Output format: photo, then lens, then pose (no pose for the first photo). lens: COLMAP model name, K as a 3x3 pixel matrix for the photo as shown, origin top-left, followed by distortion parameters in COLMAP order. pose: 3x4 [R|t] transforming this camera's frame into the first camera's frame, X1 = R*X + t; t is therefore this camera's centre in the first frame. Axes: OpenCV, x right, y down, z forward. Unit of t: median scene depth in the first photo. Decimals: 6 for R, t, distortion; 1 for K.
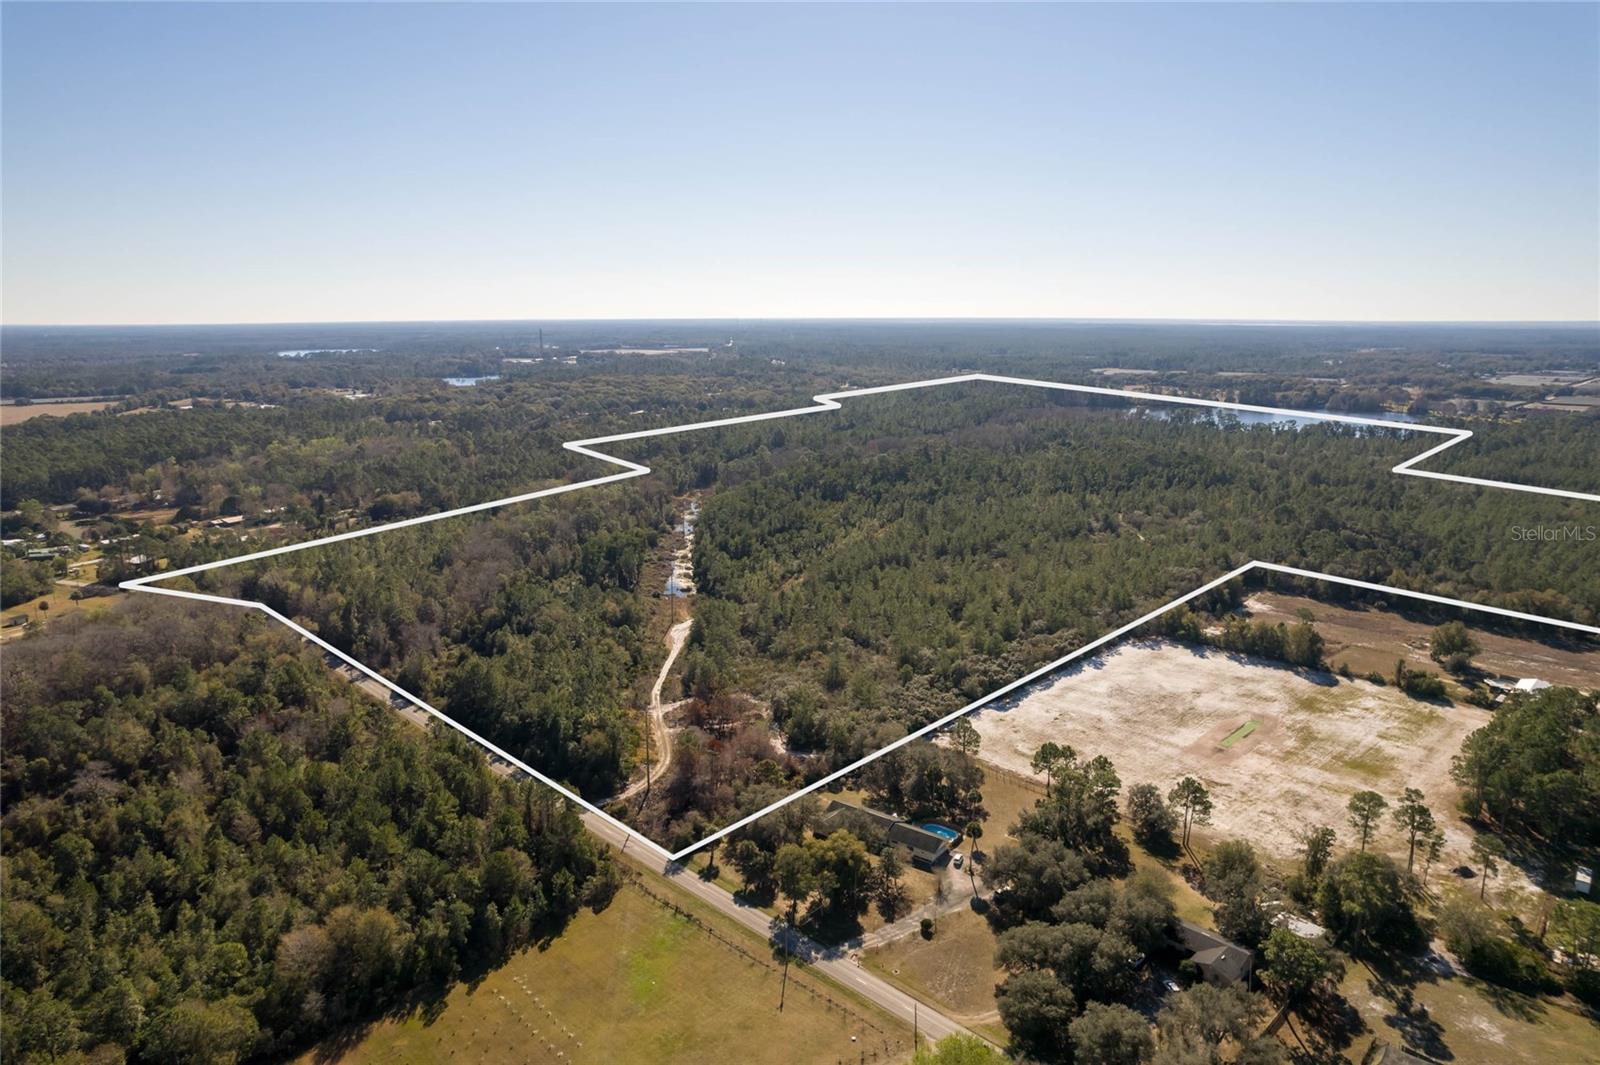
lens RADIAL K [[1024.2, 0, 791.3], [0, 1024.2, 528.2], [0, 0, 1]] dist [-0.052045, 0.040019]
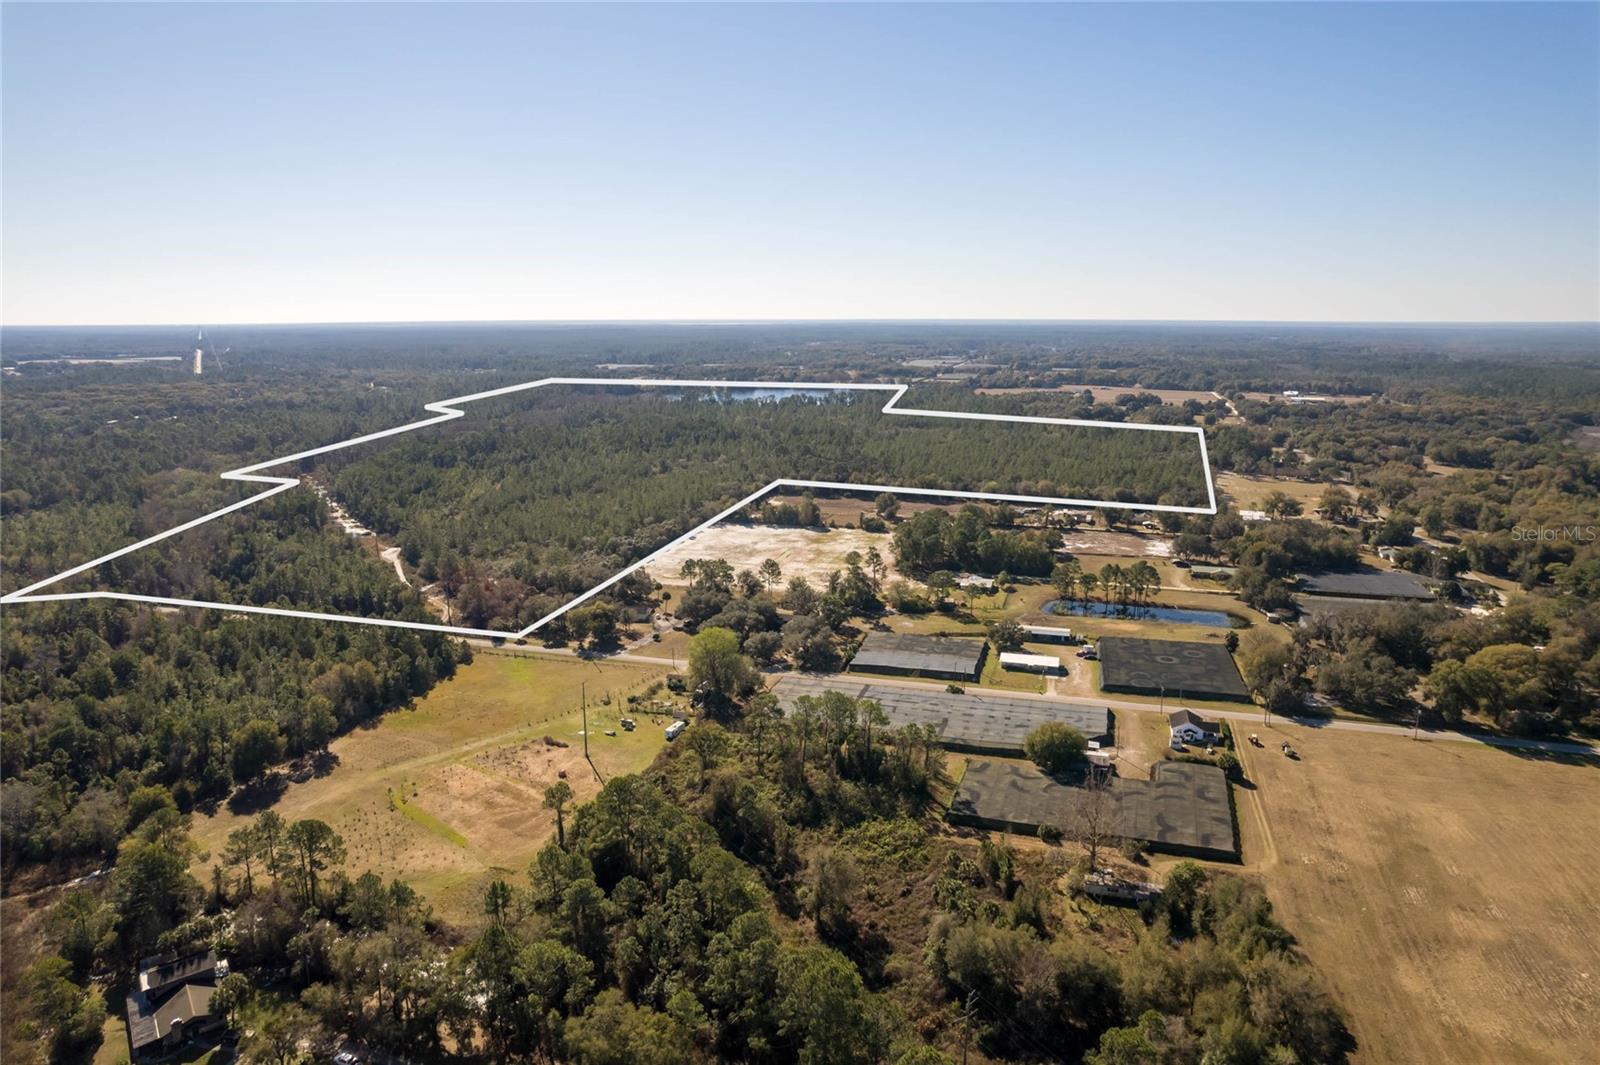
lens RADIAL K [[1024.2, 0, 799.9], [0, 1024.2, 536.9], [0, 0, 1]] dist [-0.052045, 0.040019]
pose [[0.877776, -0.101213, 0.468257, -0.223274], [0.098126, 0.994689, 0.031057, 0.078989], [-0.468914, 0.018687, 0.883046, -0.354649]]
